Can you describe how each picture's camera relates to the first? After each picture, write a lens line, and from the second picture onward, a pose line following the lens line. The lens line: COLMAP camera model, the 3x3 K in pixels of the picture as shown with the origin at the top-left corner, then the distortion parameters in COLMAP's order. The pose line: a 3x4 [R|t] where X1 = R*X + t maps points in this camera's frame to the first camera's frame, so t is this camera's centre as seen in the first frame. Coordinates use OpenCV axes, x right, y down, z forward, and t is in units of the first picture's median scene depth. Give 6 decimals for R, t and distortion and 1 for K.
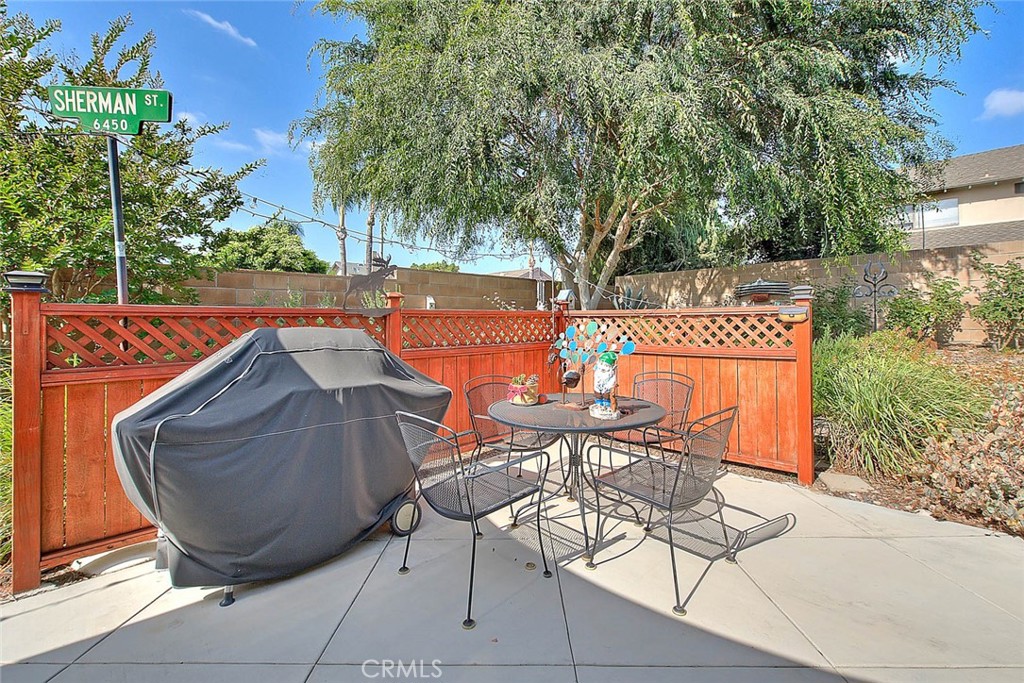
lens RADIAL K [[423.8, 0, 522.0], [0, 423.8, 312.7], [0, 0, 1]] dist [-0.001000, 0.000065]
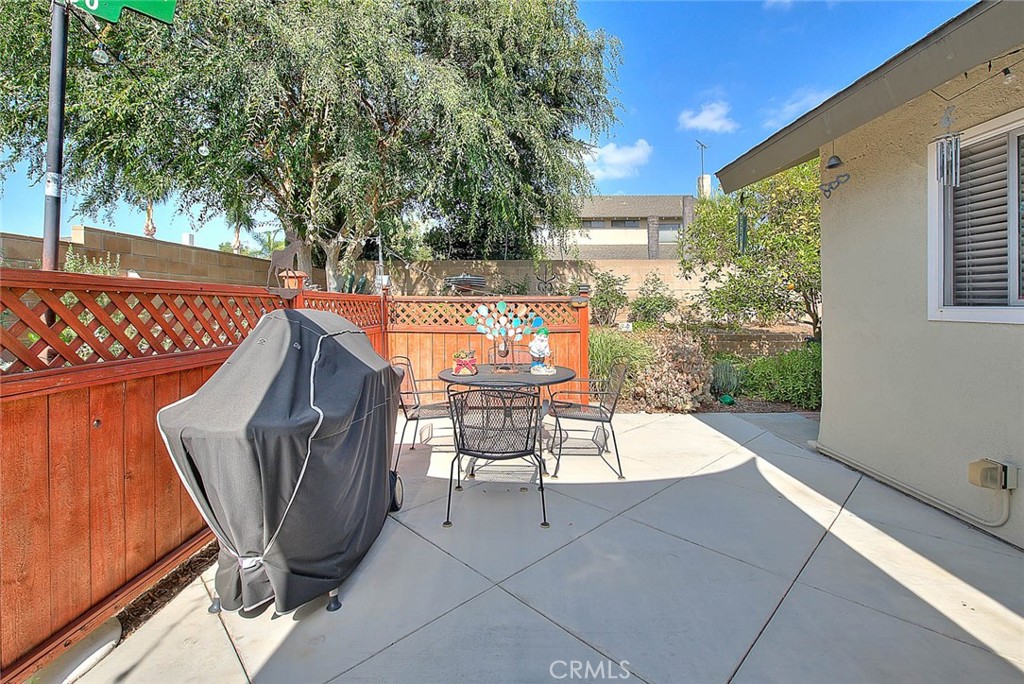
lens RADIAL K [[423.8, 0, 516.9], [0, 423.8, 310.4], [0, 0, 1]] dist [-0.001000, 0.000065]
pose [[0.733625, -0.001269, 0.679553, -0.531302], [-0.014833, 0.999730, 0.017880, 0.010524], [-0.679393, -0.023197, 0.733408, 0.036099]]
